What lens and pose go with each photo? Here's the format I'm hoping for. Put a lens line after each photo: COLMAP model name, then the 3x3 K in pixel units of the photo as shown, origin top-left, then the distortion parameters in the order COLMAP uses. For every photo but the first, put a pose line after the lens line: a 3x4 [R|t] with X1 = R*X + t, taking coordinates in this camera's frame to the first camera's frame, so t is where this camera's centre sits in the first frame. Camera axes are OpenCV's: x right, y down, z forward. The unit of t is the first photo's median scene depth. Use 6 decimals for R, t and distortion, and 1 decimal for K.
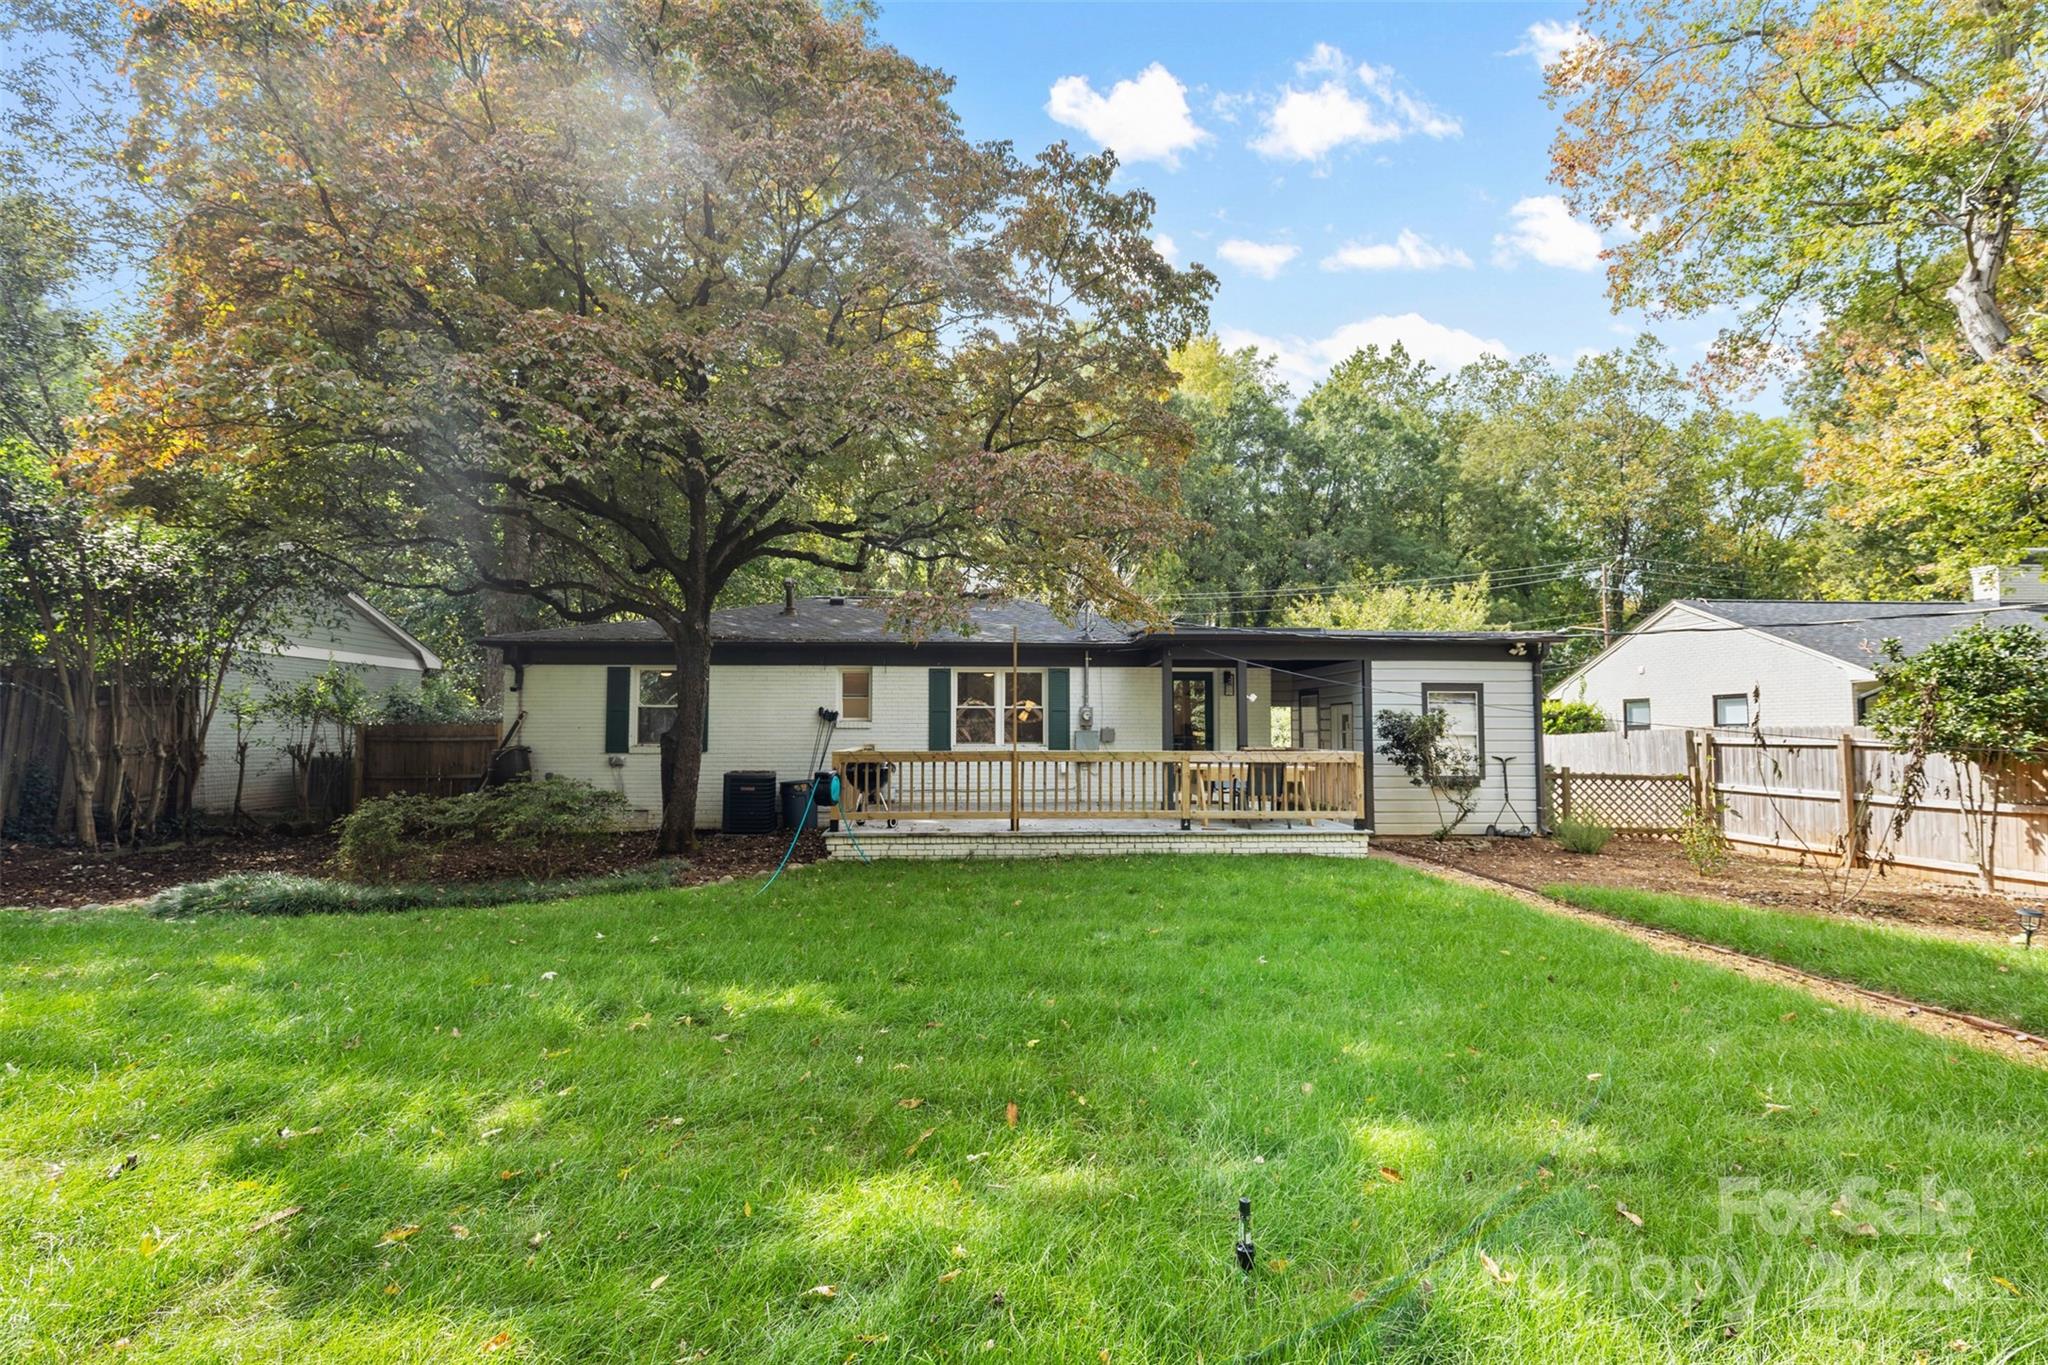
lens RADIAL K [[914.0, 0, 1024.0], [0, 914.0, 682.5], [0, 0, 1]] dist [0.012926, 0.000273]
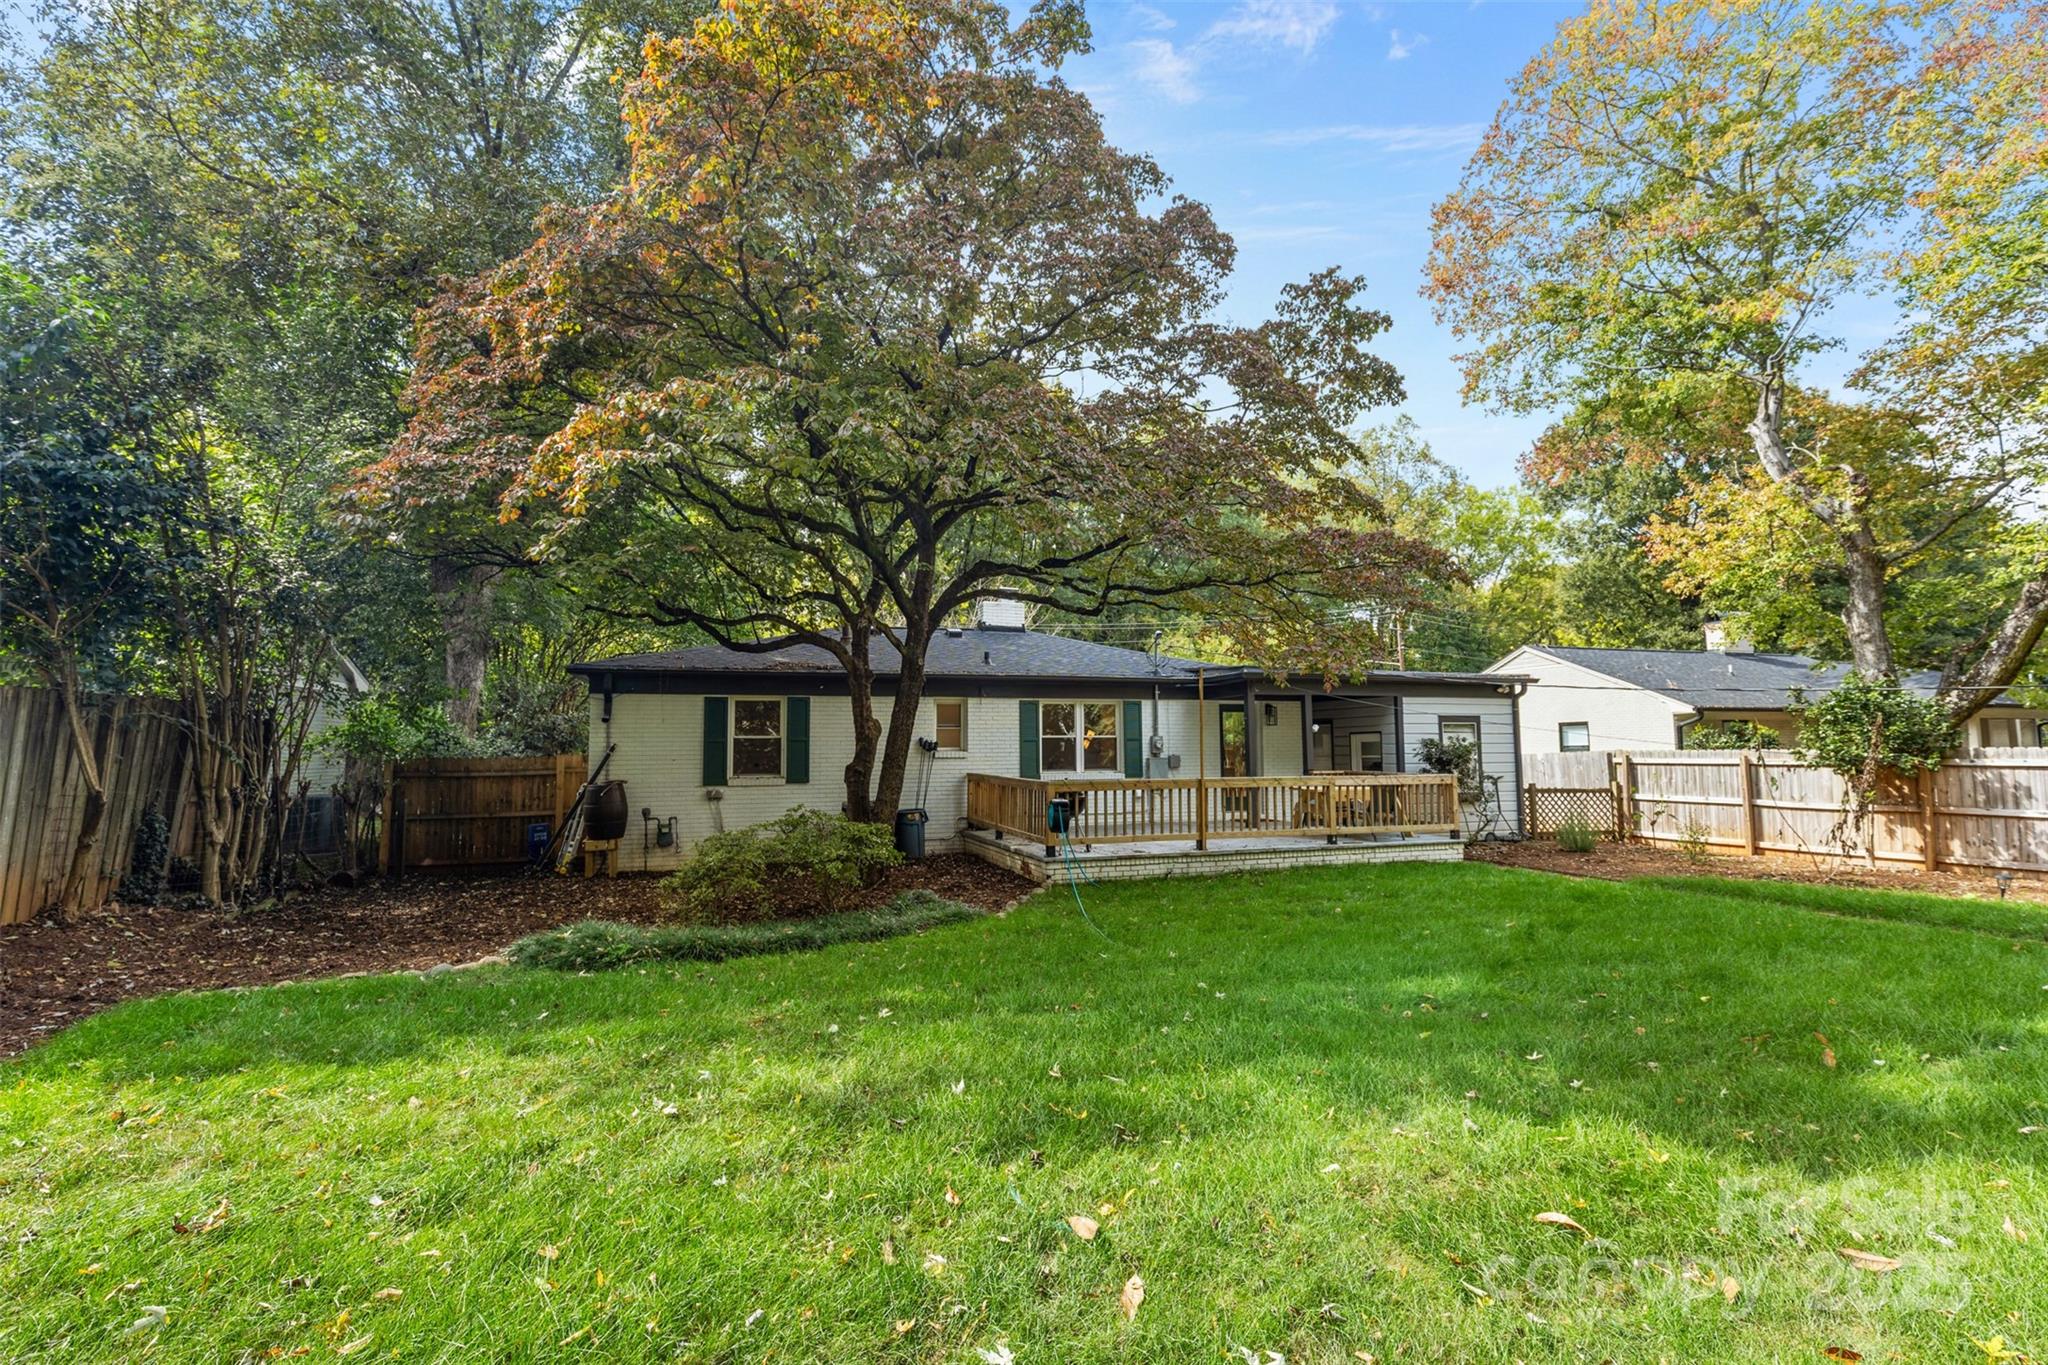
lens RADIAL K [[914.0, 0, 1024.0], [0, 914.0, 682.5], [0, 0, 1]] dist [0.012926, 0.000273]
pose [[0.965842, 0.010924, 0.258900, -0.380703], [-0.005146, 0.999723, -0.022987, -0.011629], [-0.259080, 0.020869, 0.965630, -0.019388]]
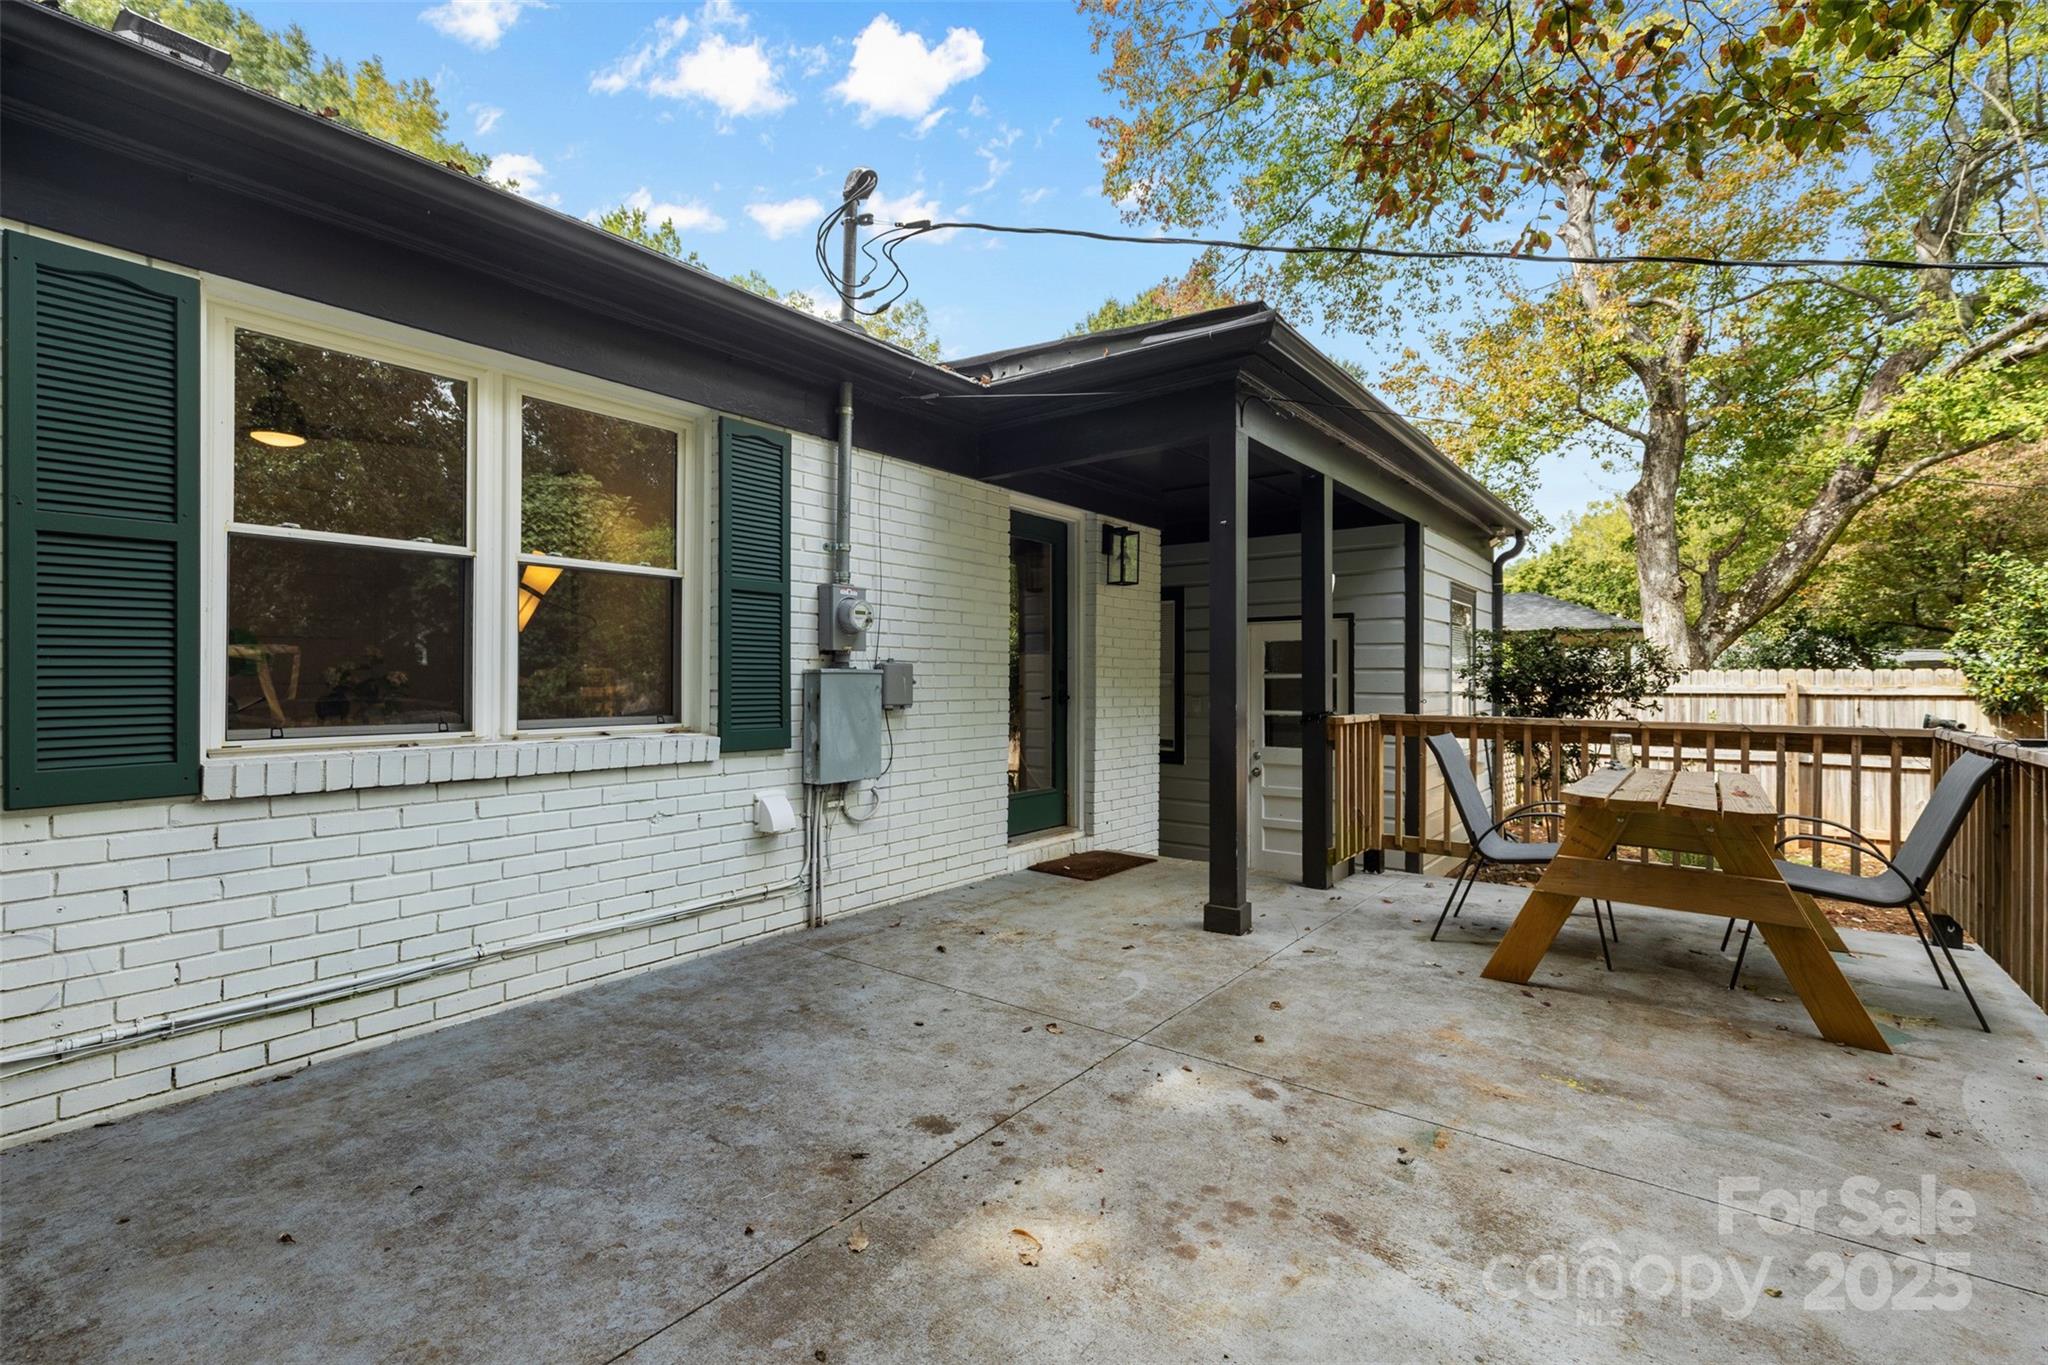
lens RADIAL K [[914.0, 0, 1024.0], [0, 914.0, 682.5], [0, 0, 1]] dist [0.012926, 0.000273]
pose [[0.653822, -0.002216, 0.756645, -0.109561], [-0.042571, 0.998304, 0.039709, 0.044323], [-0.755450, -0.058174, 0.652619, 0.797703]]
